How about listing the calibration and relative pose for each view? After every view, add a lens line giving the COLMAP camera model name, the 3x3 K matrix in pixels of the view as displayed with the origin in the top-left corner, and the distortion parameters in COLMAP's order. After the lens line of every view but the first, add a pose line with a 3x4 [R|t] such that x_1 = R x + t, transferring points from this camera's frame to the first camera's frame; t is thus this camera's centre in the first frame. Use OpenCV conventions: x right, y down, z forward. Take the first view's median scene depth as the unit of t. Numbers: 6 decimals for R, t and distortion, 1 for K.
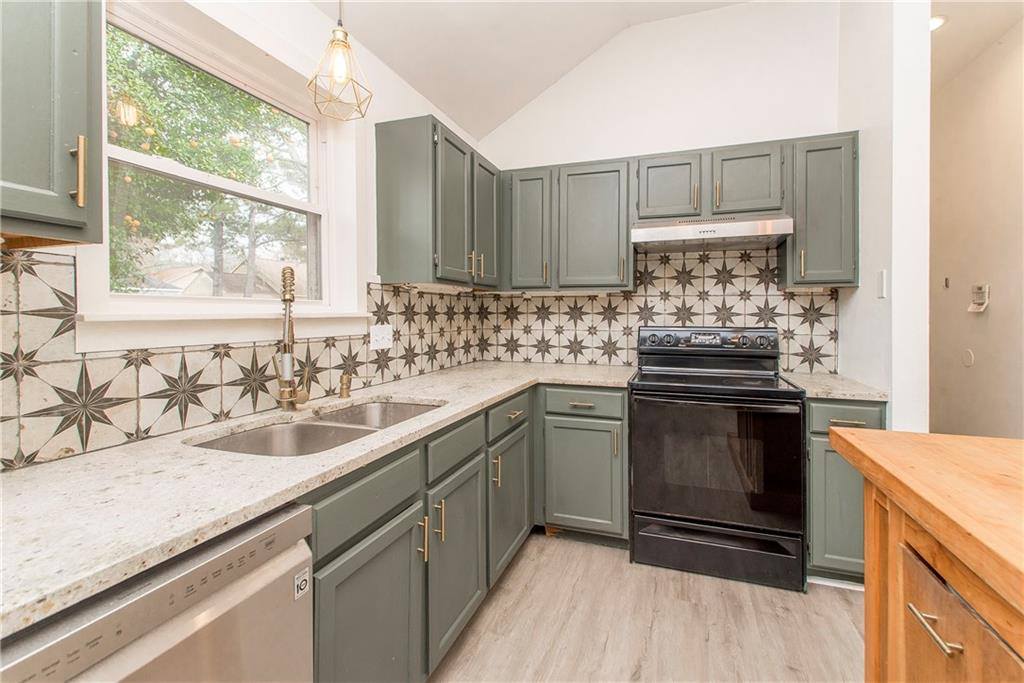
lens RADIAL K [[448.6, 0, 536.8], [0, 448.6, 317.3], [0, 0, 1]] dist [0.001100, -0.002108]
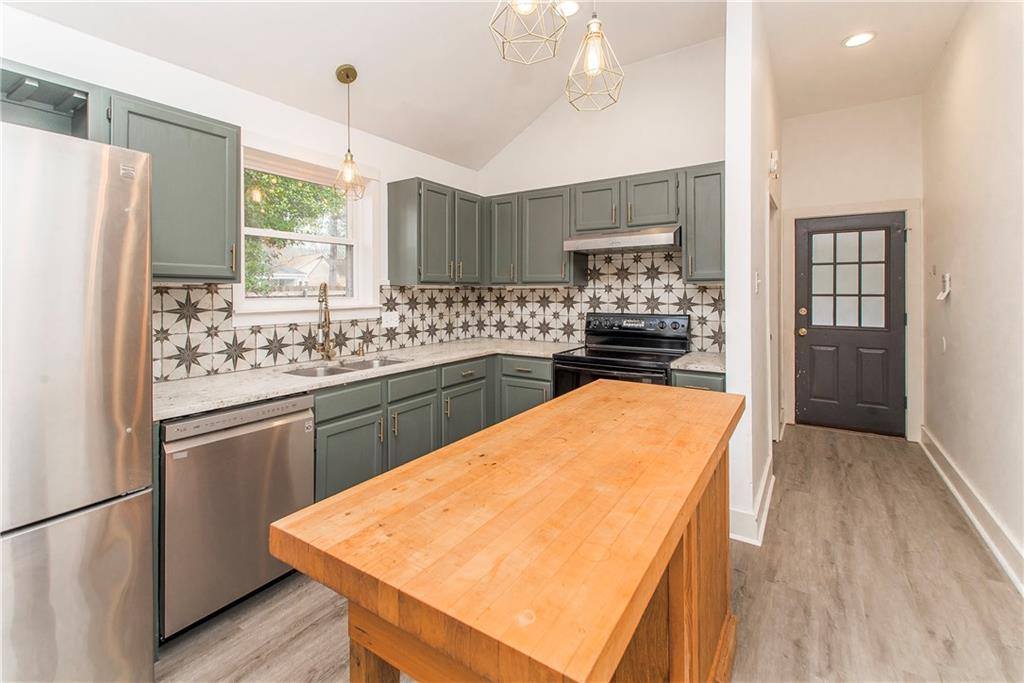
lens RADIAL K [[448.6, 0, 490.1], [0, 448.6, 287.5], [0, 0, 1]] dist [0.001100, -0.002108]
pose [[0.960722, -0.008497, -0.277381, 0.416091], [0.002896, 0.999784, -0.020596, -0.033908], [0.277496, 0.018984, 0.960539, -0.399907]]
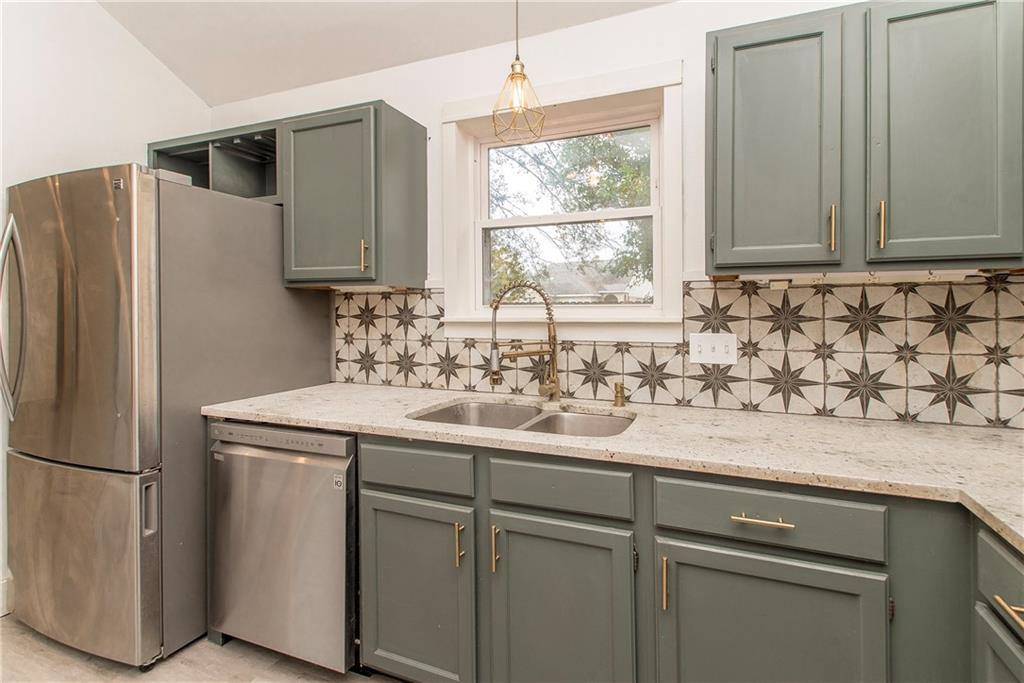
lens RADIAL K [[448.6, 0, 547.2], [0, 448.6, 313.6], [0, 0, 1]] dist [0.001100, -0.002108]
pose [[-0.037631, 0.005826, -0.999275, 0.443449], [-0.007219, 0.999955, 0.006102, -0.019458], [0.999266, 0.007443, -0.037588, 0.733830]]
